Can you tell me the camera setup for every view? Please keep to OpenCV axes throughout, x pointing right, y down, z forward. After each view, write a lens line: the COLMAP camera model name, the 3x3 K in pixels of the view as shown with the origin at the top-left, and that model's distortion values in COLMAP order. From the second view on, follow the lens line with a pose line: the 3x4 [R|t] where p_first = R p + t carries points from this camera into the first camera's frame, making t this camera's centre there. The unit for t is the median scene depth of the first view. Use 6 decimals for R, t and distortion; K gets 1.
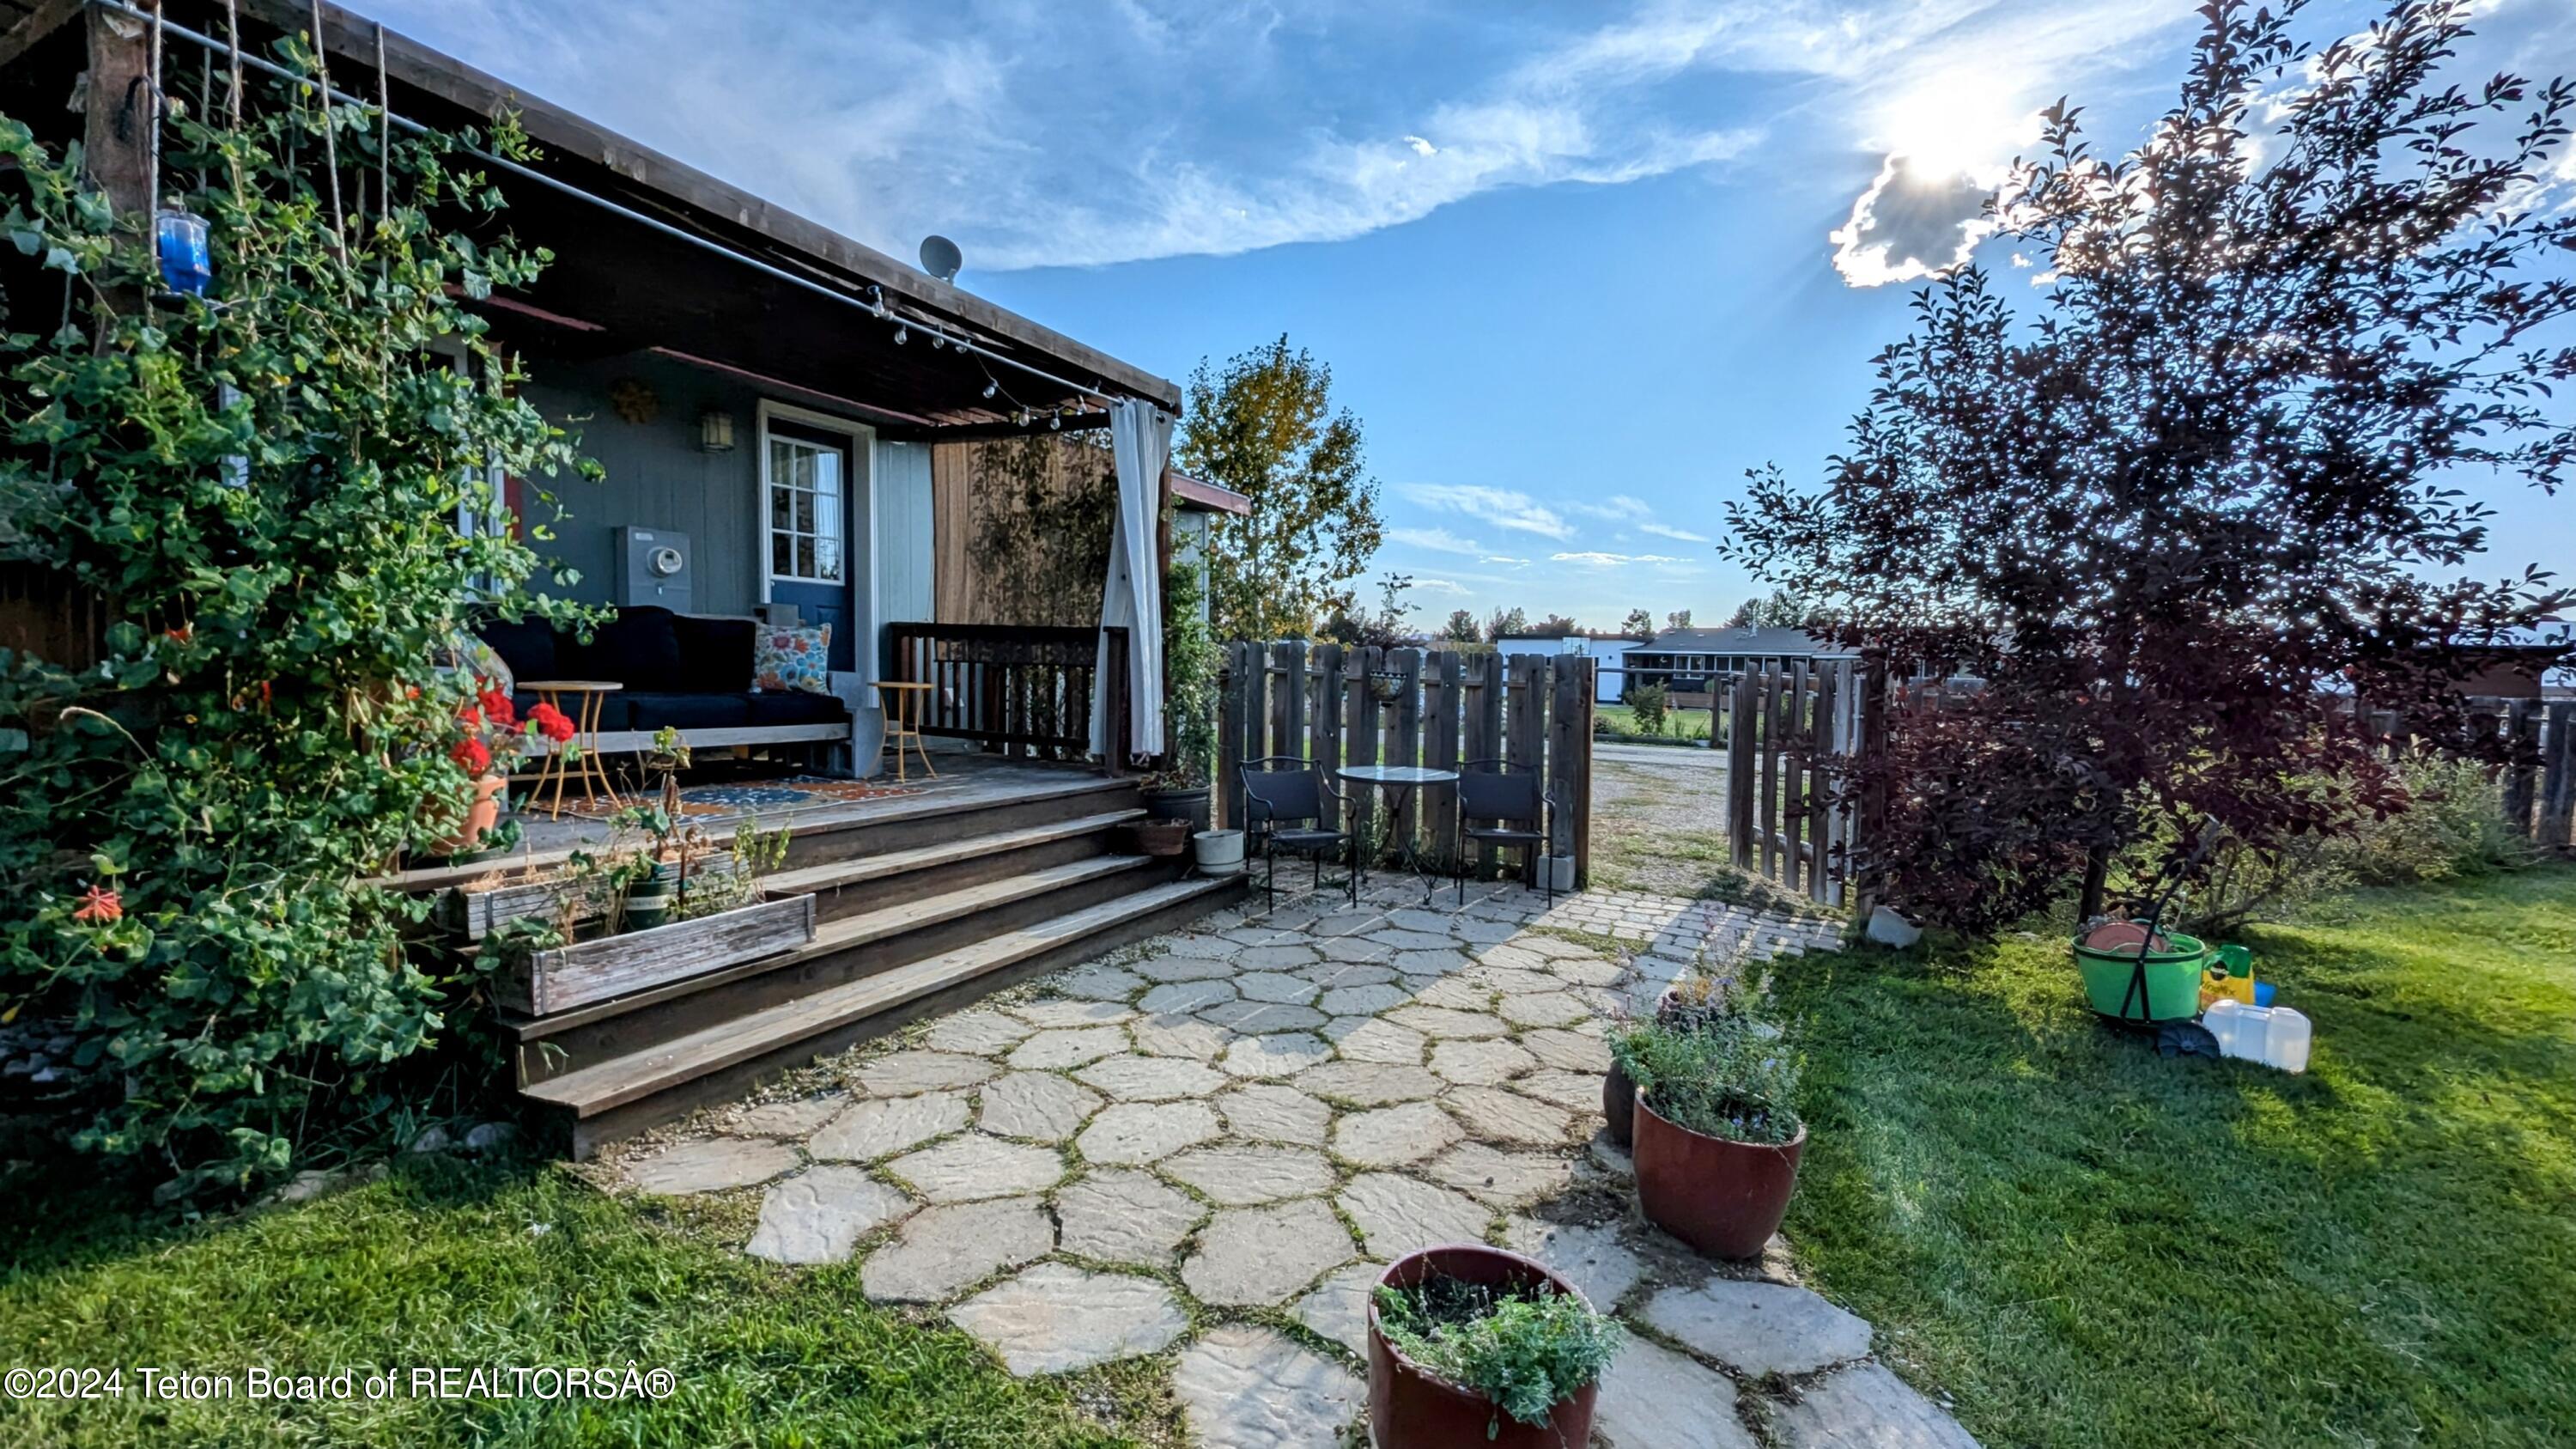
lens RADIAL K [[1072.7, 0, 1296.4], [0, 1072.7, 720.6], [0, 0, 1]] dist [-0.001093, -0.000326]
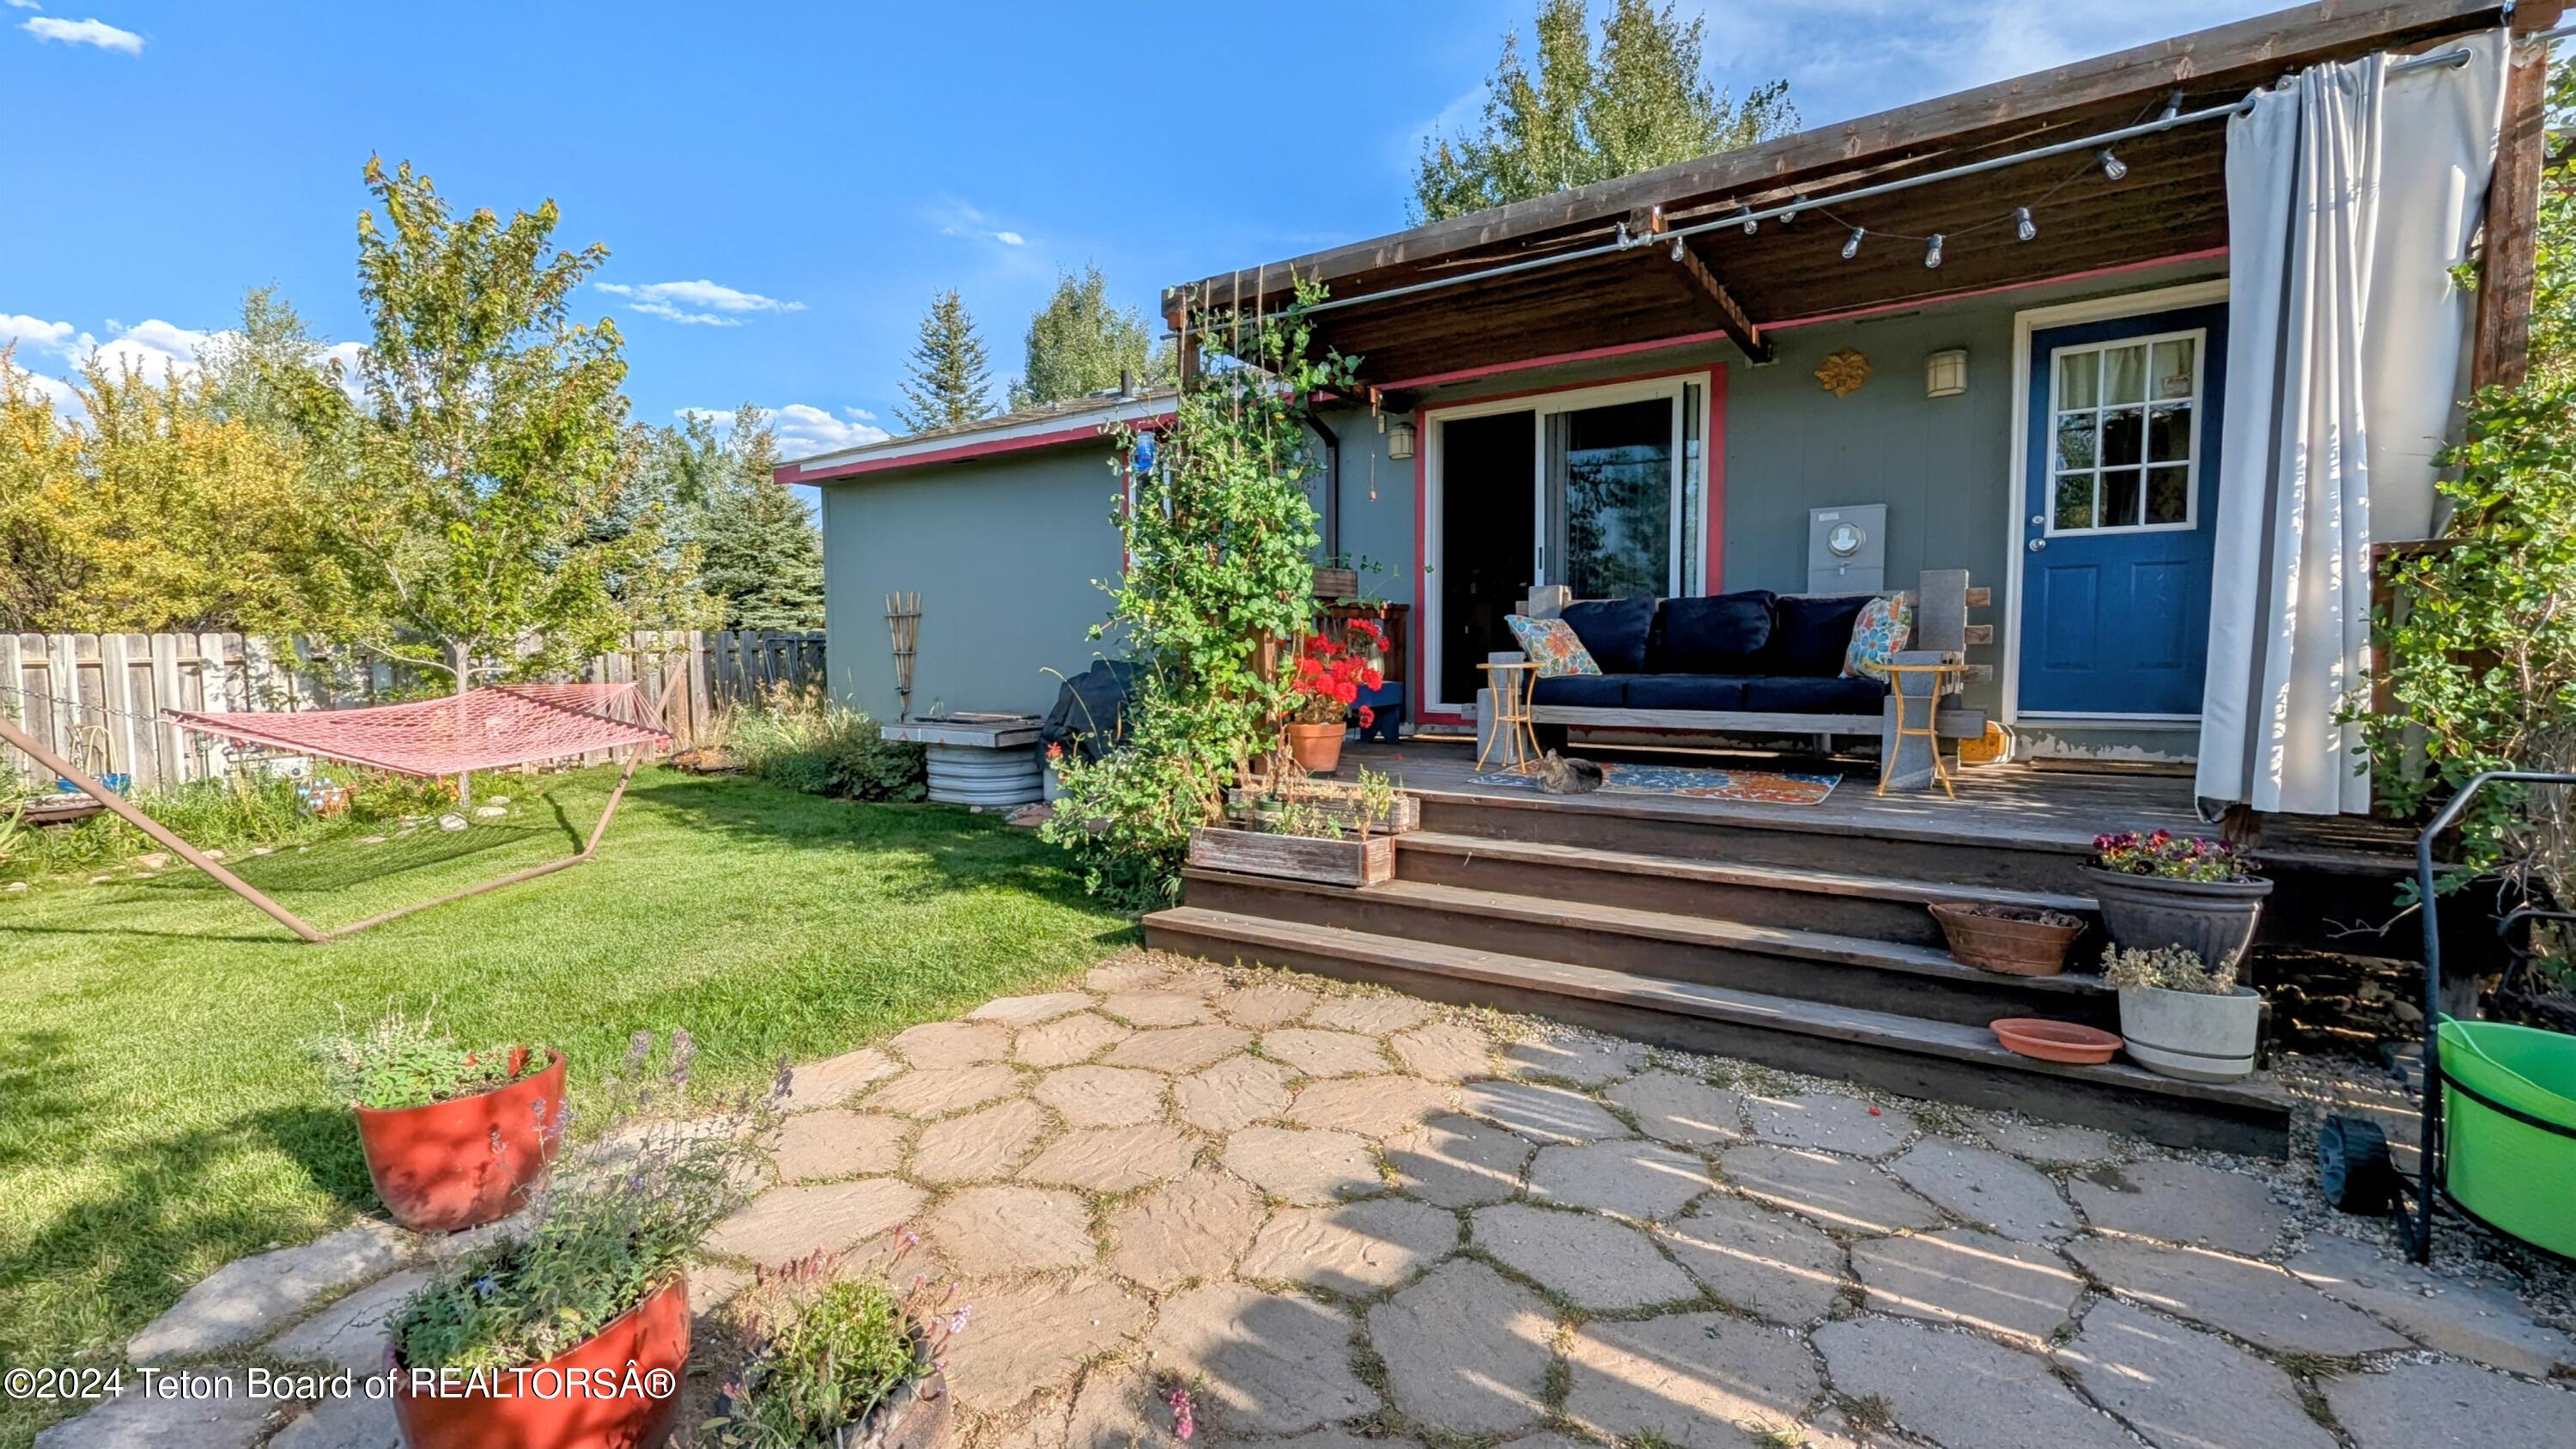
lens RADIAL K [[1059.2, 0, 1302.3], [0, 1059.2, 734.6], [0, 0, 1]] dist [-0.000149, -0.000151]
pose [[-0.119726, 0.055756, -0.991240, 0.564160], [-0.045385, 0.997071, 0.061566, -0.017344], [0.991769, 0.052358, -0.116845, 0.896836]]
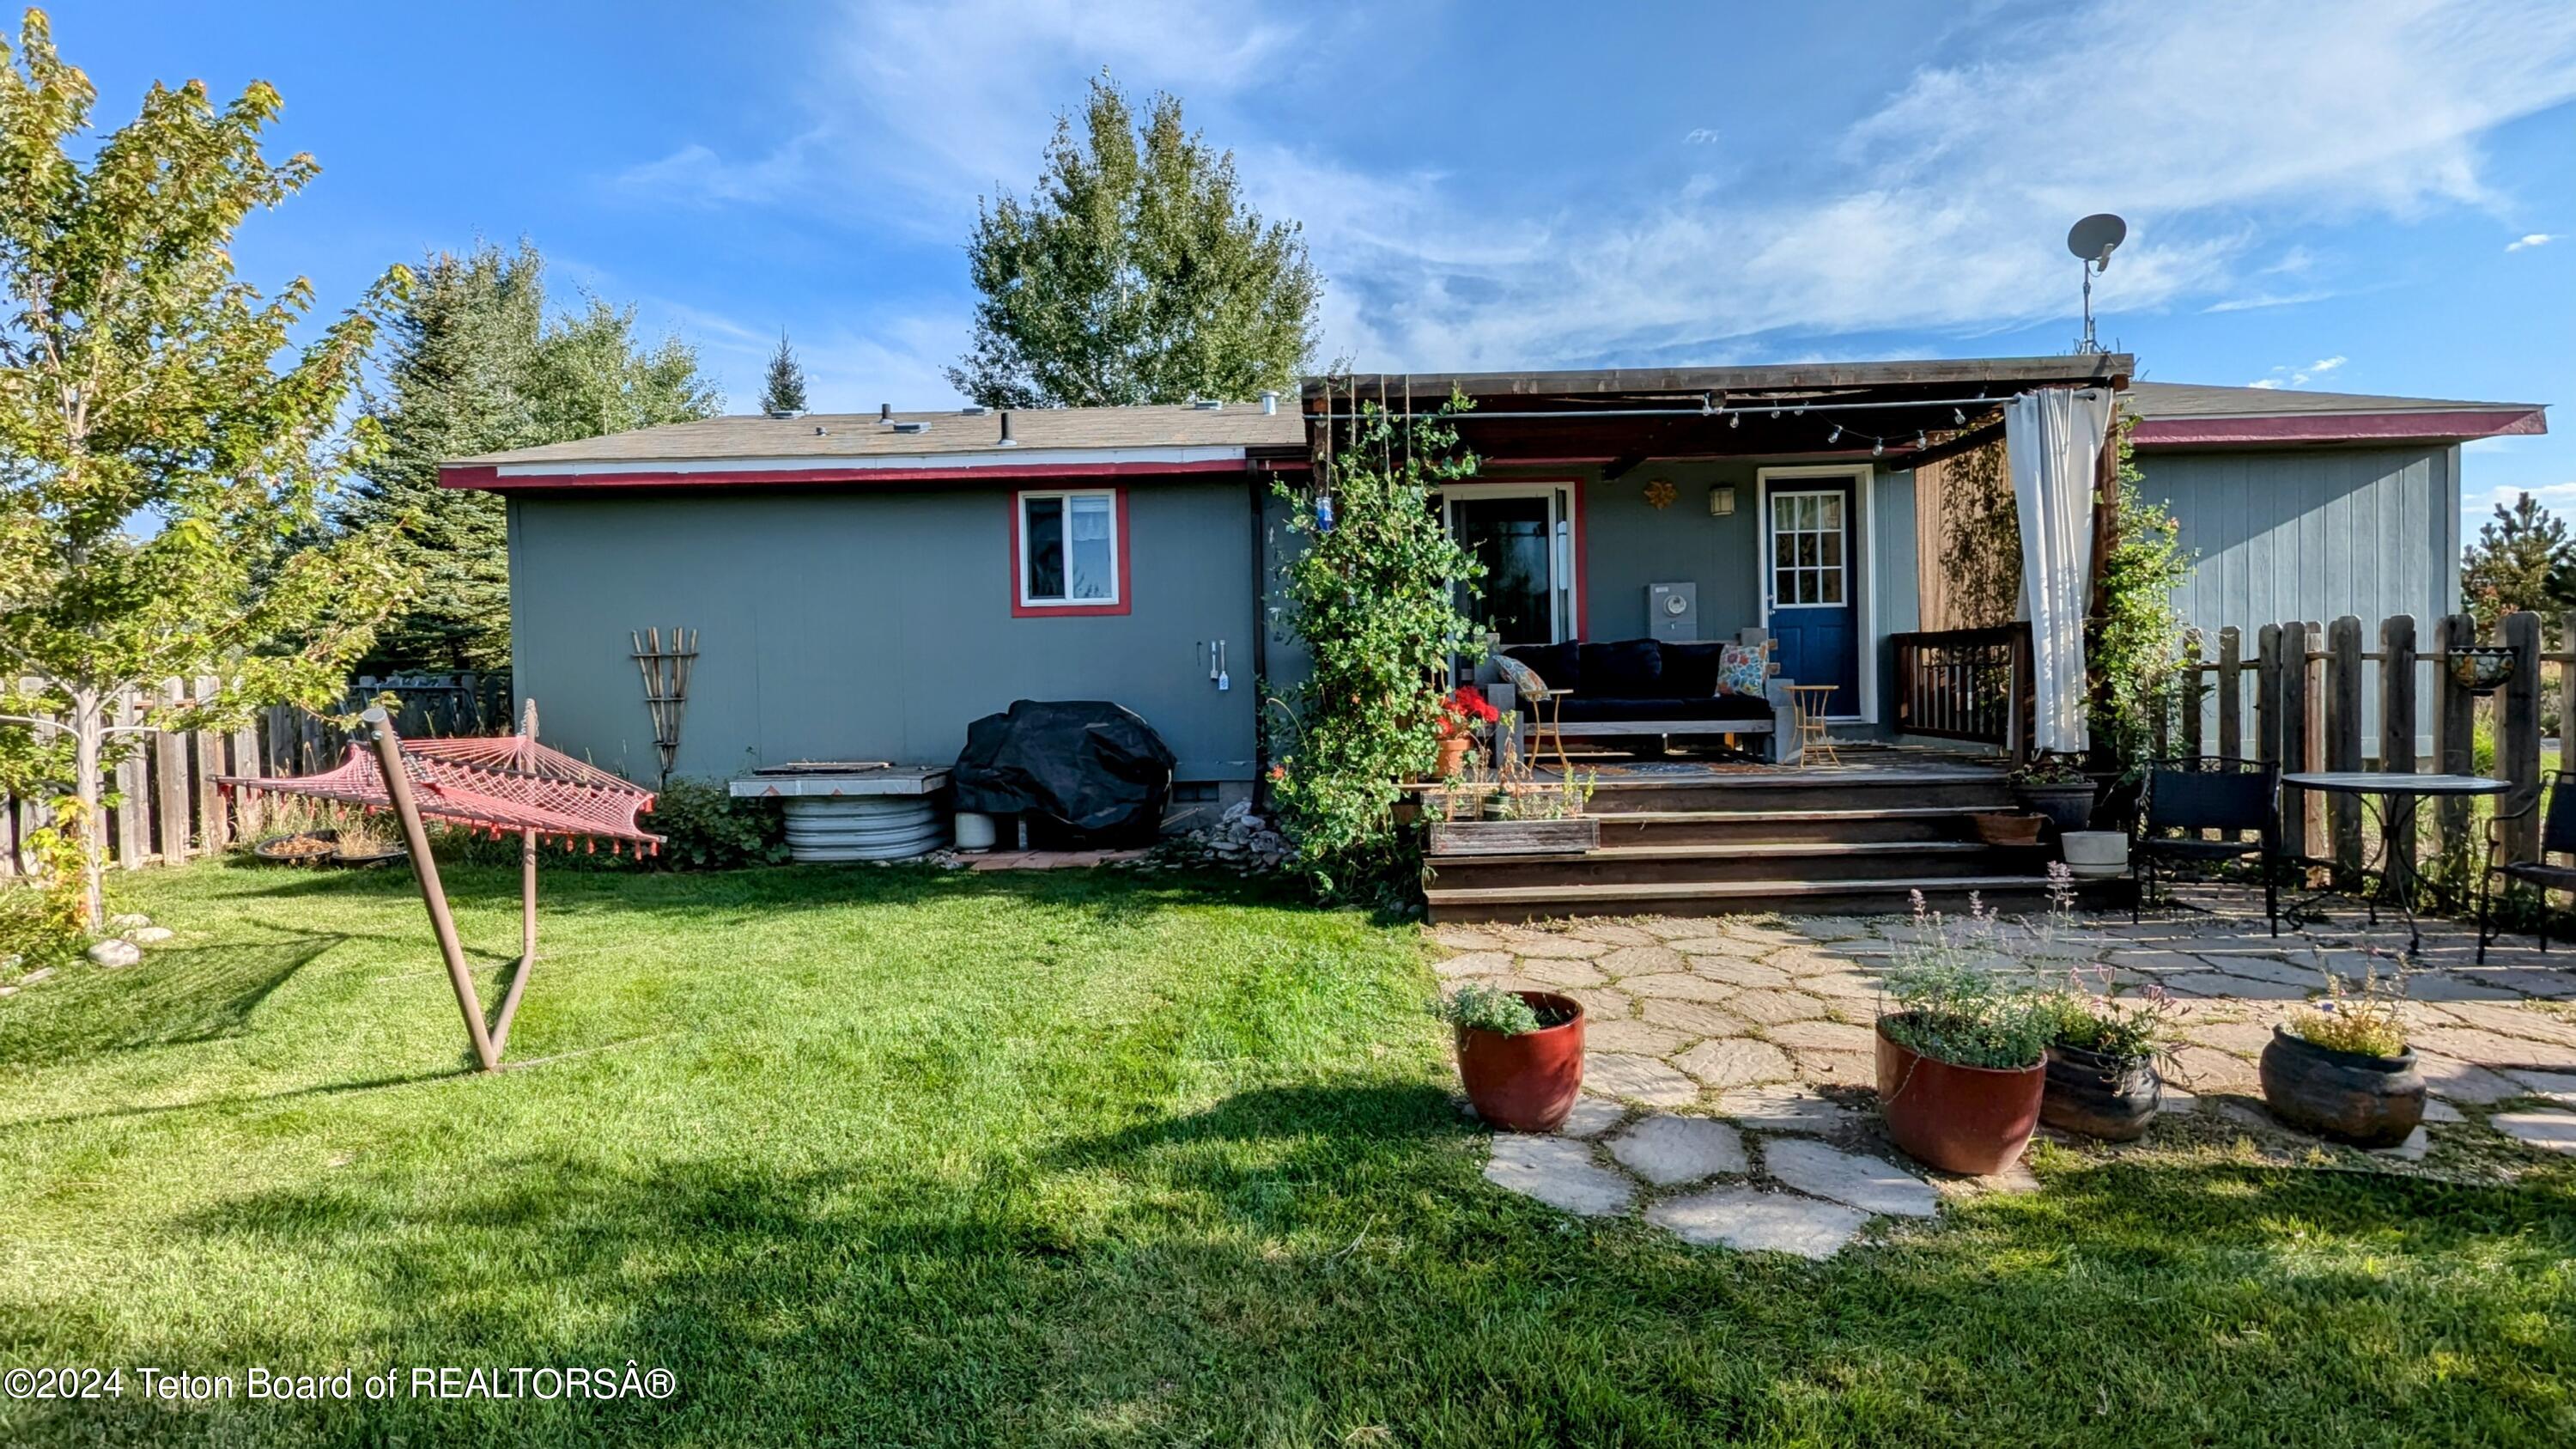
lens RADIAL K [[1066.2, 0, 1297.7], [0, 1066.2, 725.4], [0, 0, 1]] dist [-0.000213, 0.000036]
pose [[0.418114, -0.003953, -0.908386, 0.649943], [-0.014298, 0.999838, -0.010932, 0.041479], [0.908282, 0.017559, 0.417990, -0.032257]]
